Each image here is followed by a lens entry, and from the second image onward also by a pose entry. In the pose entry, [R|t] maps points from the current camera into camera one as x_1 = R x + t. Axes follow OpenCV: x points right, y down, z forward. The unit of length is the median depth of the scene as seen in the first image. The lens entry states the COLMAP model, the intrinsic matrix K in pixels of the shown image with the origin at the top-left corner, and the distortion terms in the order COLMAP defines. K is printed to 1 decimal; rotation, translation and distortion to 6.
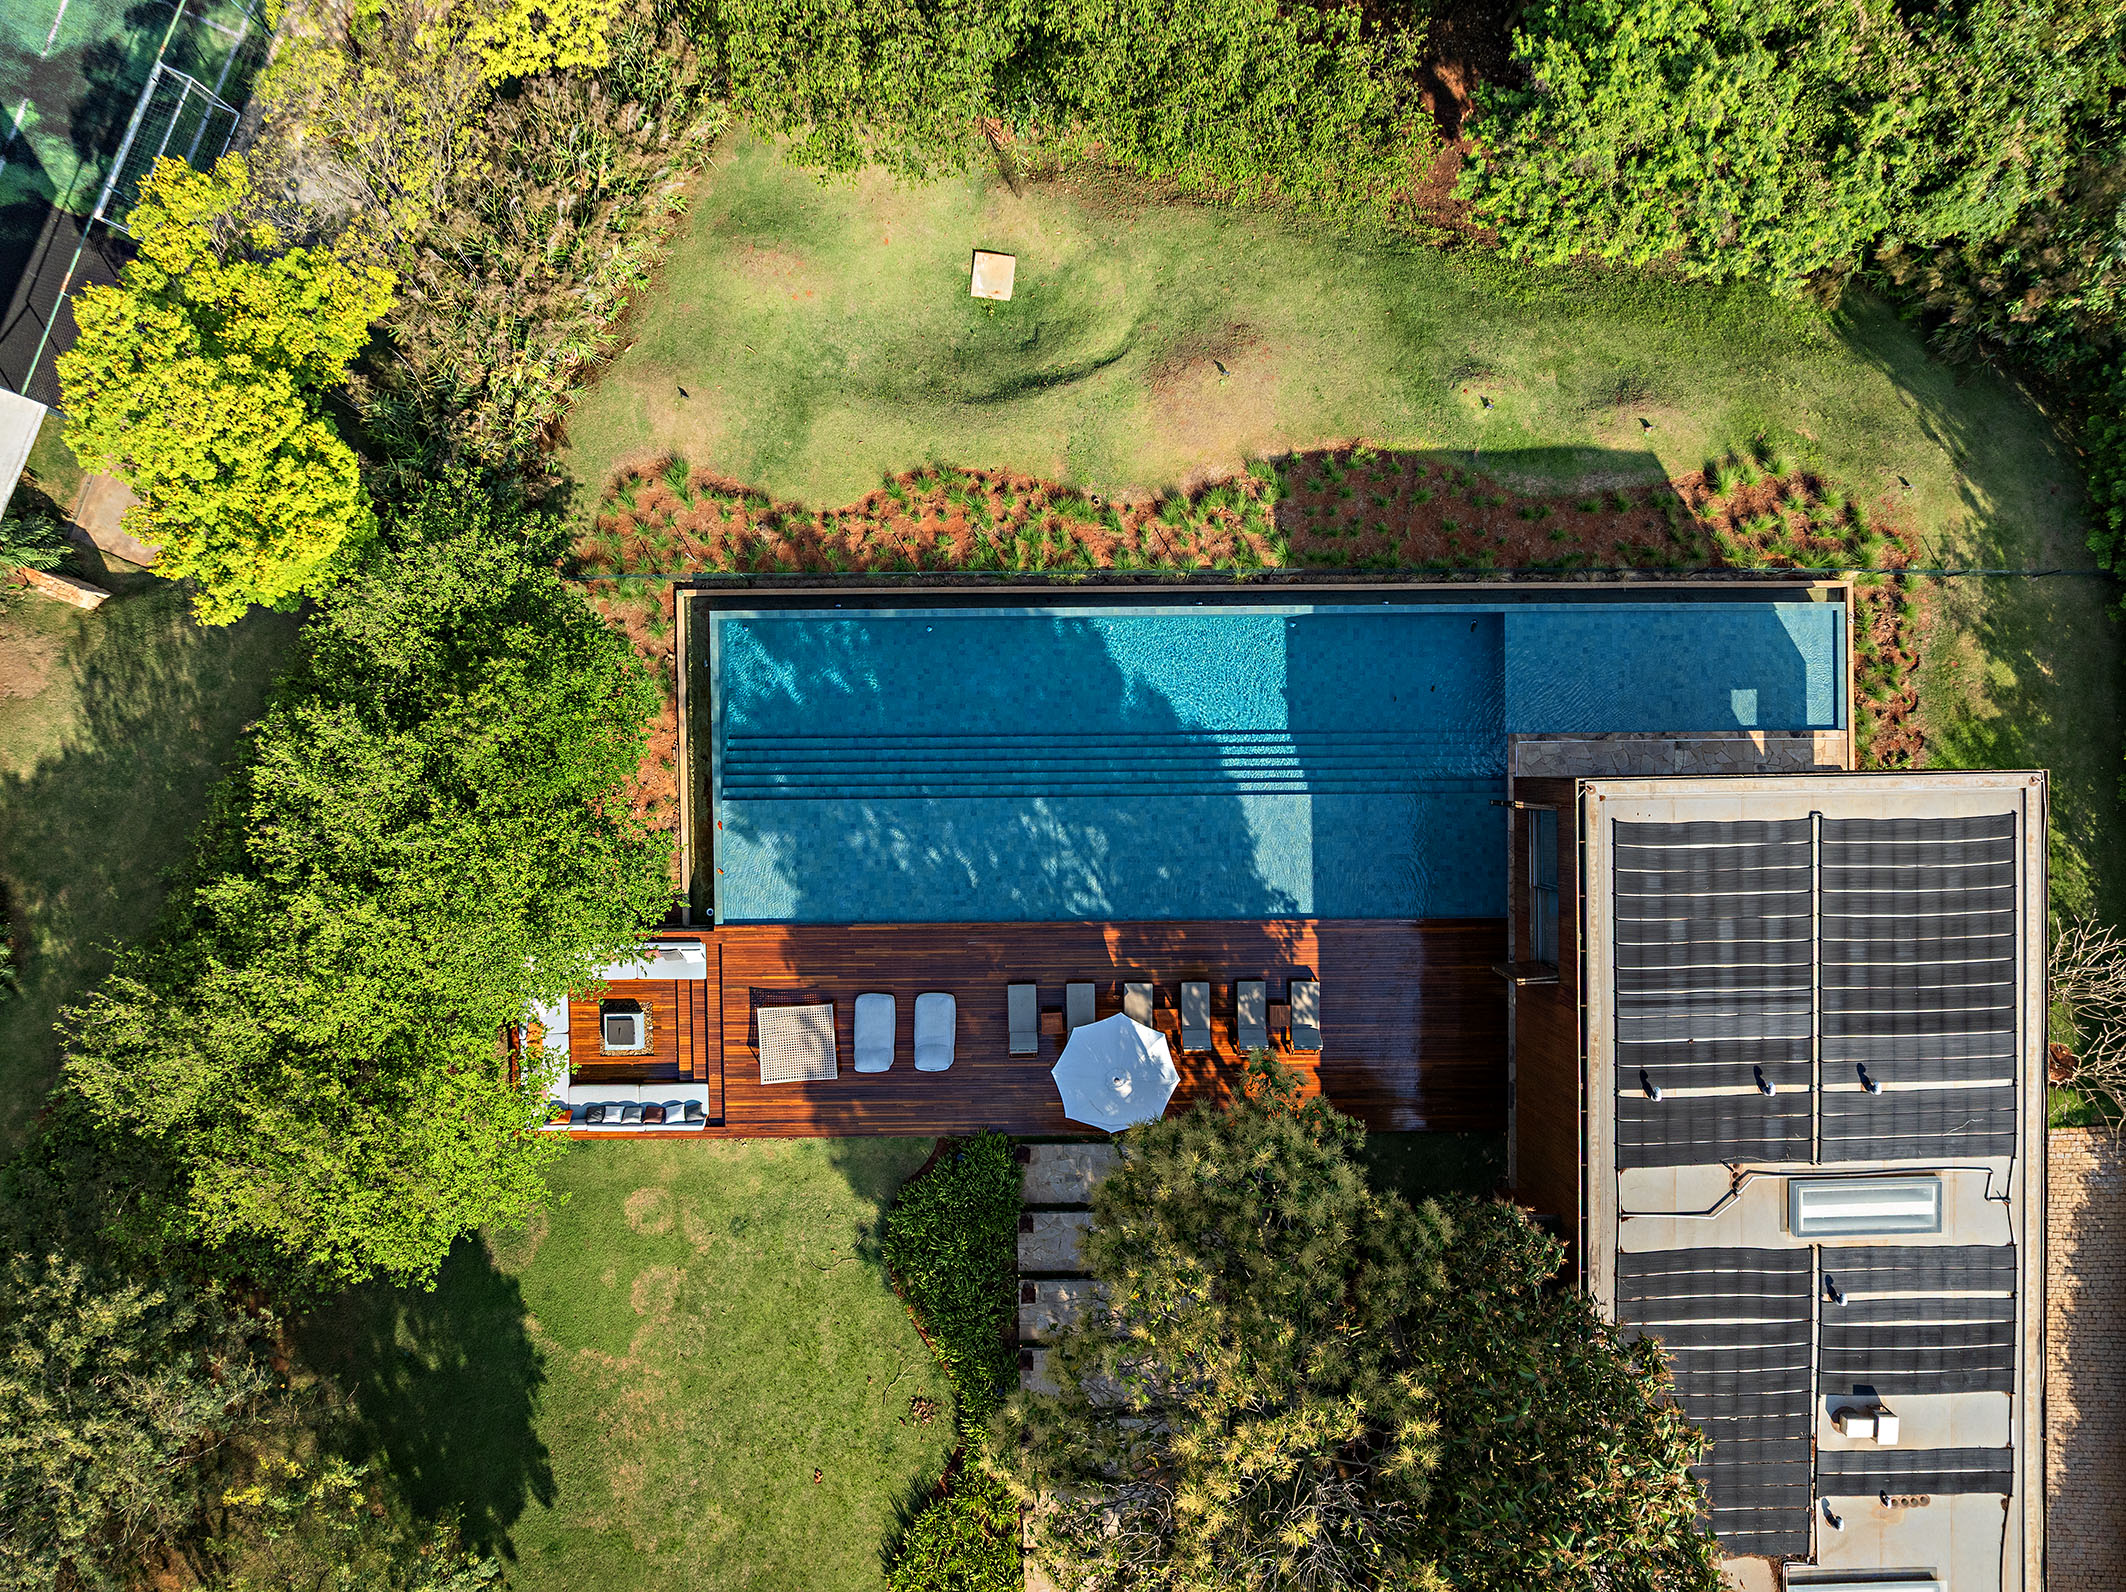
lens RADIAL K [[1500.6, 0, 1062.9], [0, 1500.6, 798.1], [0, 0, 1]] dist [-0.041516, 0.022392]
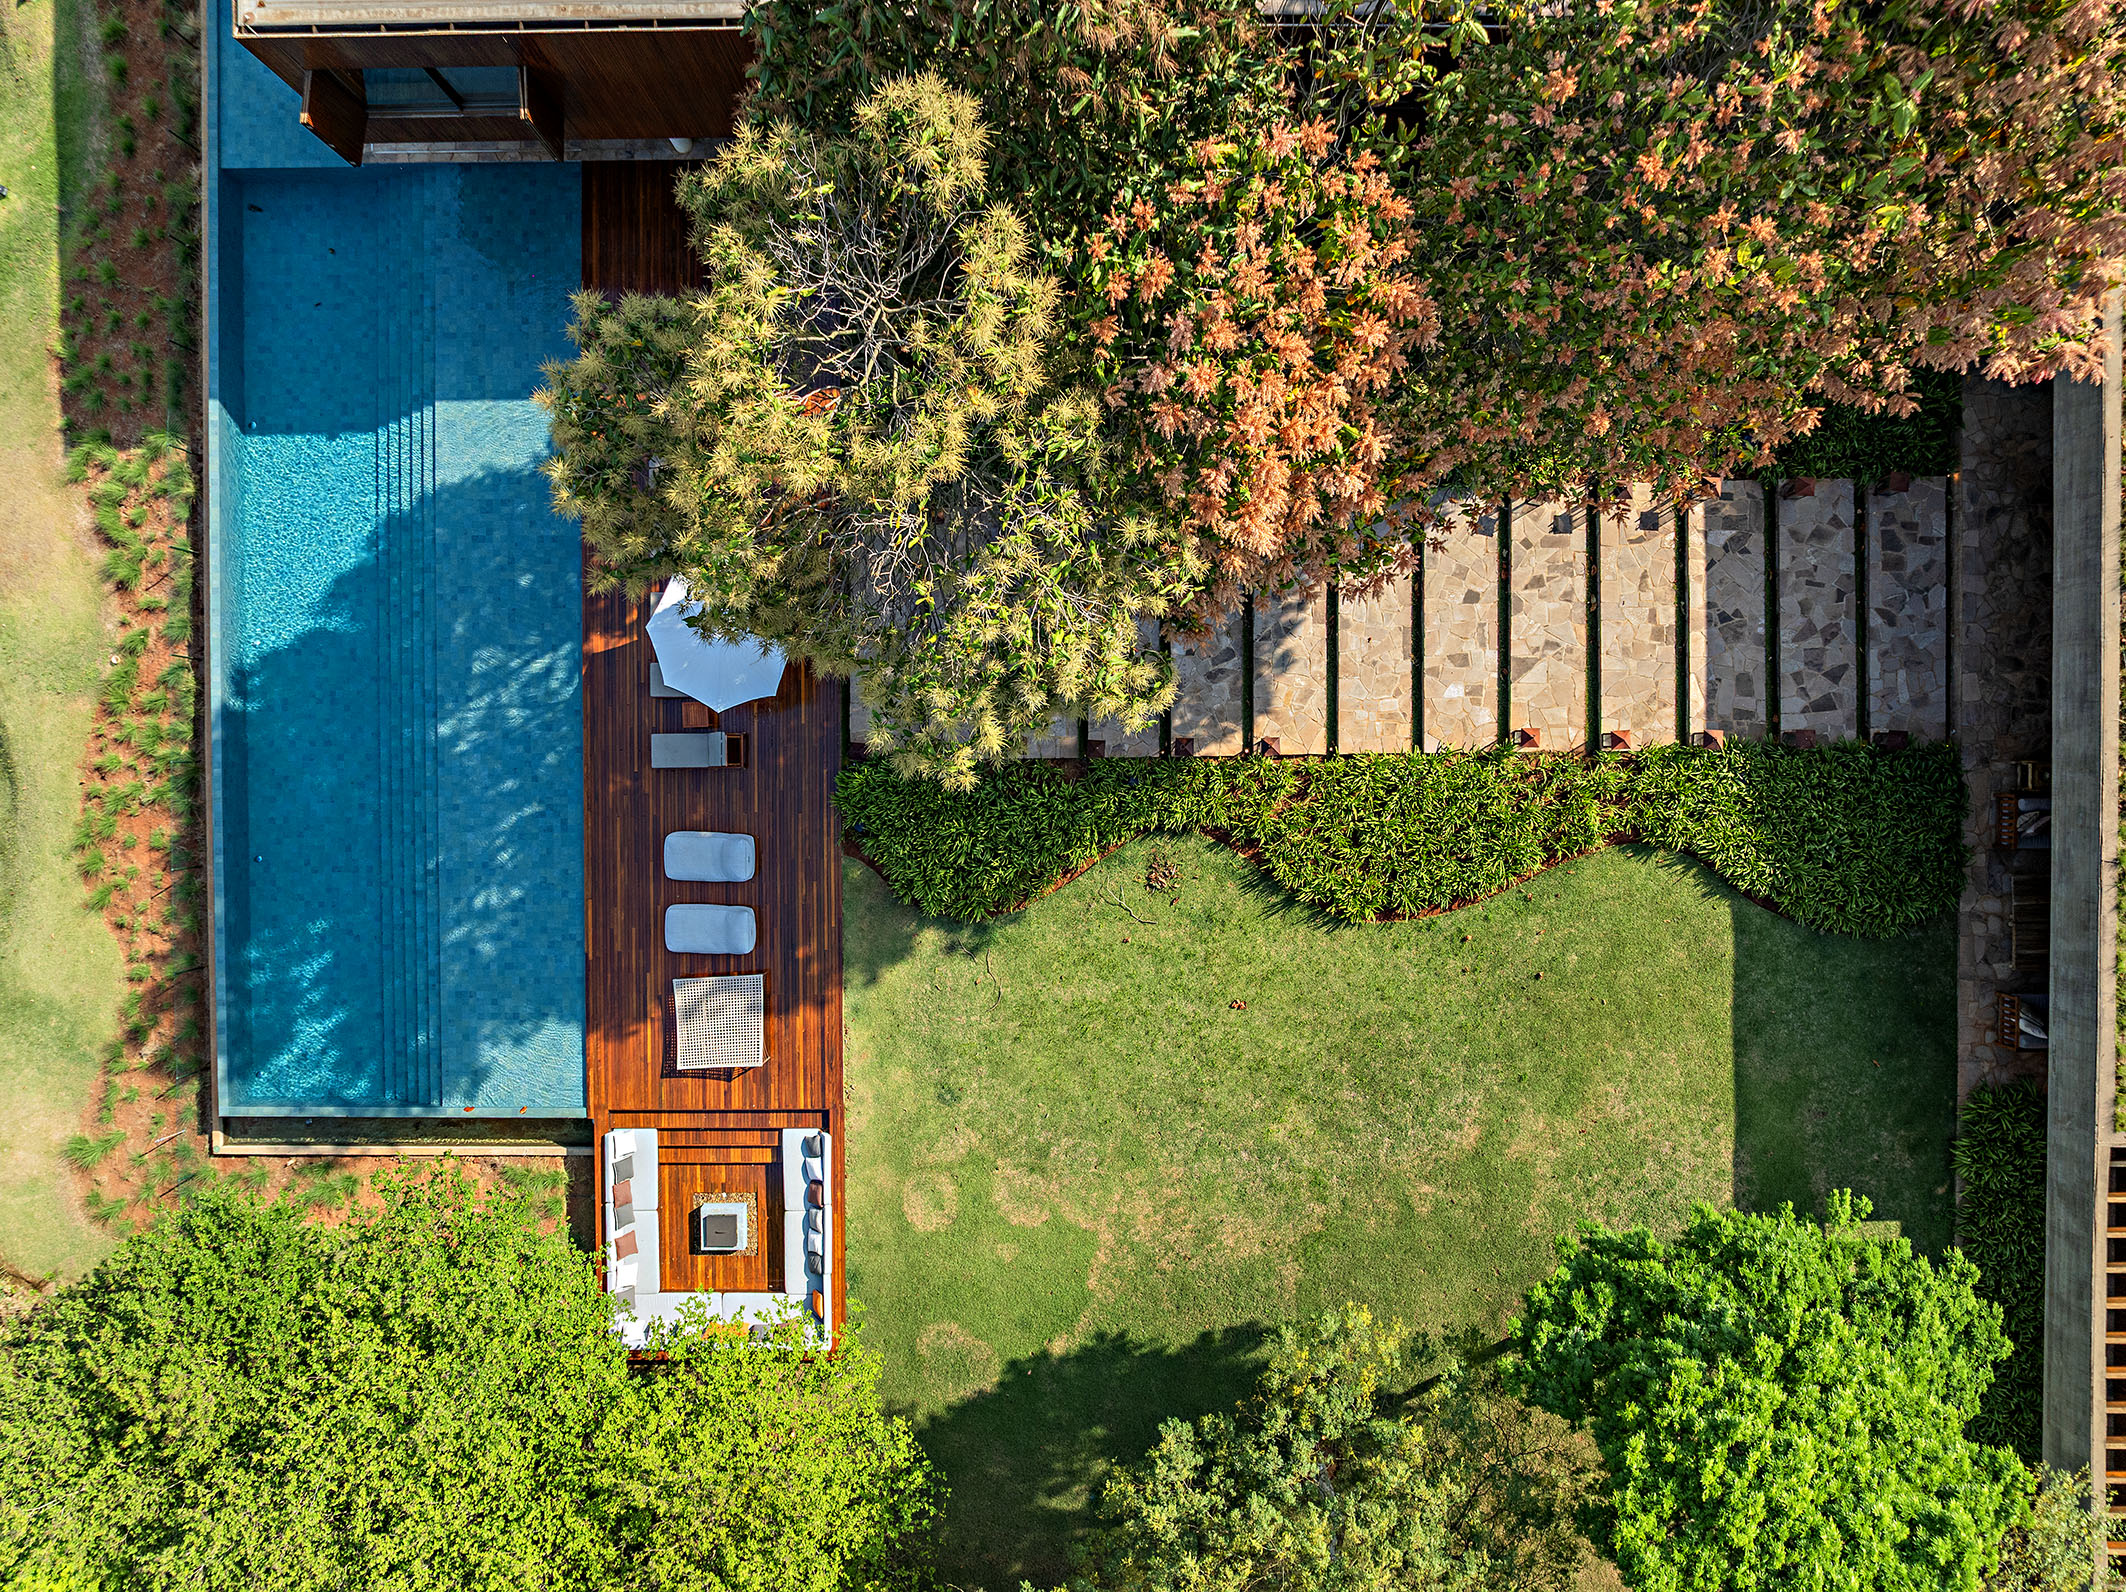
lens RADIAL K [[1500.6, 0, 1053.1], [0, 1500.6, 797.9], [0, 0, 1]] dist [-0.041516, 0.022392]
pose [[0.008763, -0.999437, -0.032376, -0.024364], [0.999813, 0.009316, -0.016974, 0.359261], [0.017266, -0.032221, 0.999332, 0.176014]]
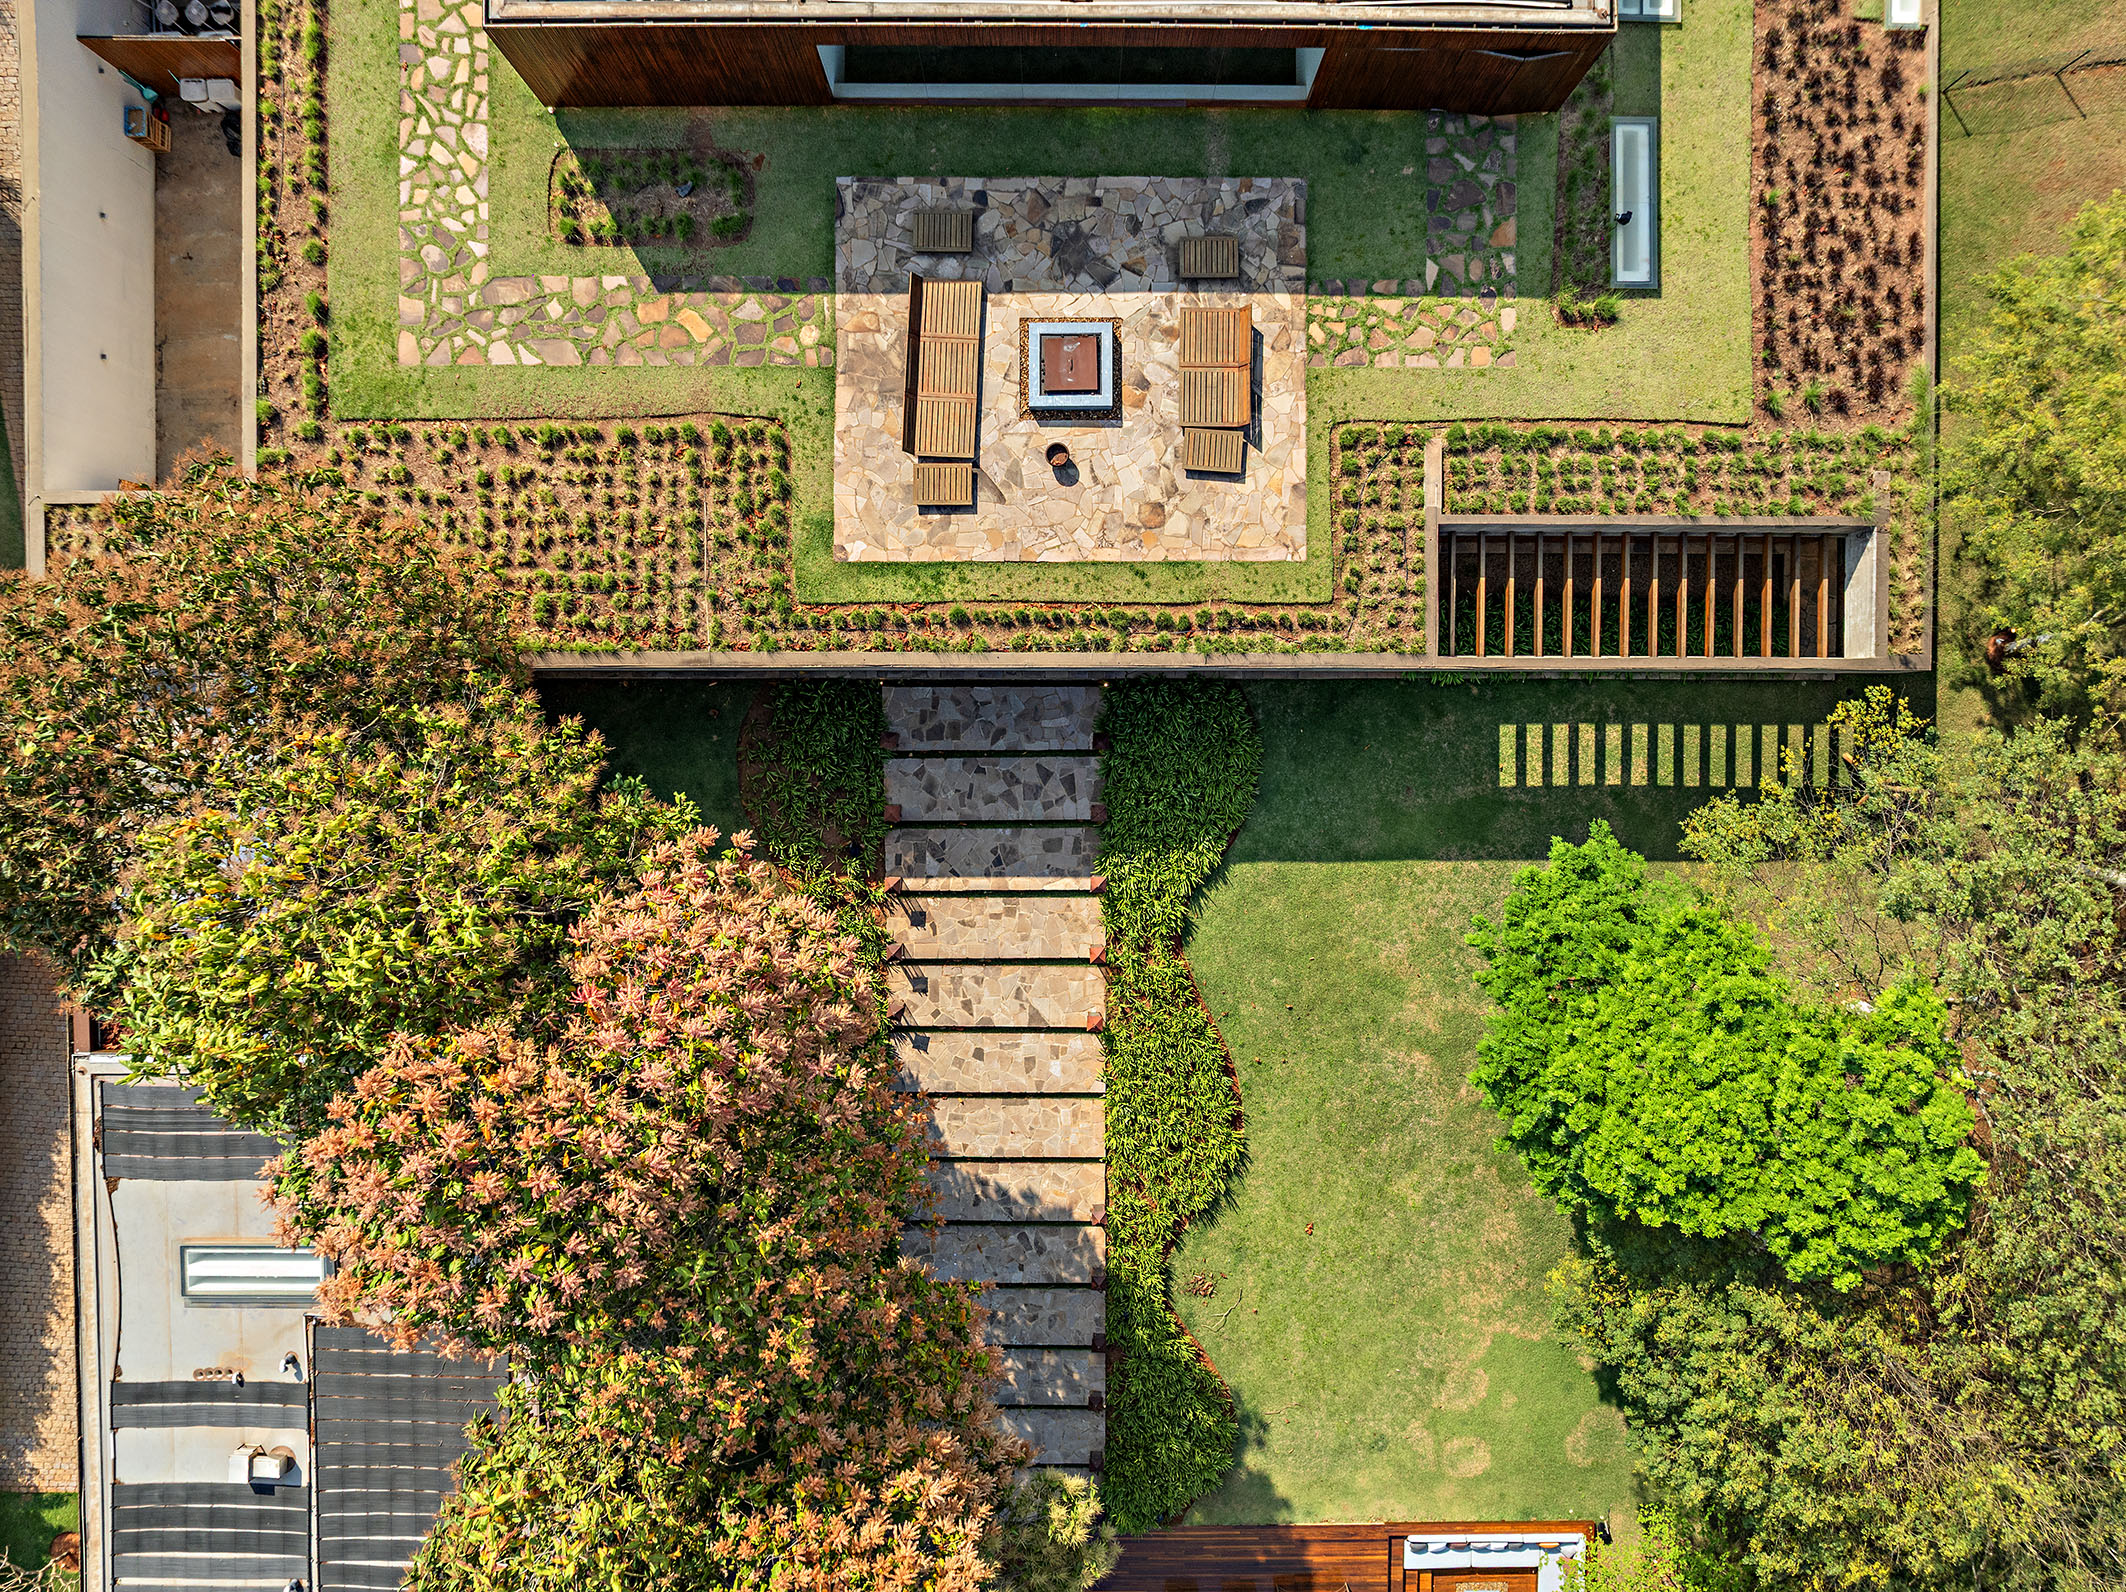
lens RADIAL K [[1500.6, 0, 1069.8], [0, 1500.6, 775.3], [0, 0, 1]] dist [-0.041516, 0.022392]
pose [[-0.999776, -0.017106, -0.012458, 0.013723], [0.017677, -0.998727, -0.047233, 0.787359], [-0.011634, -0.047443, 0.998806, 0.014708]]
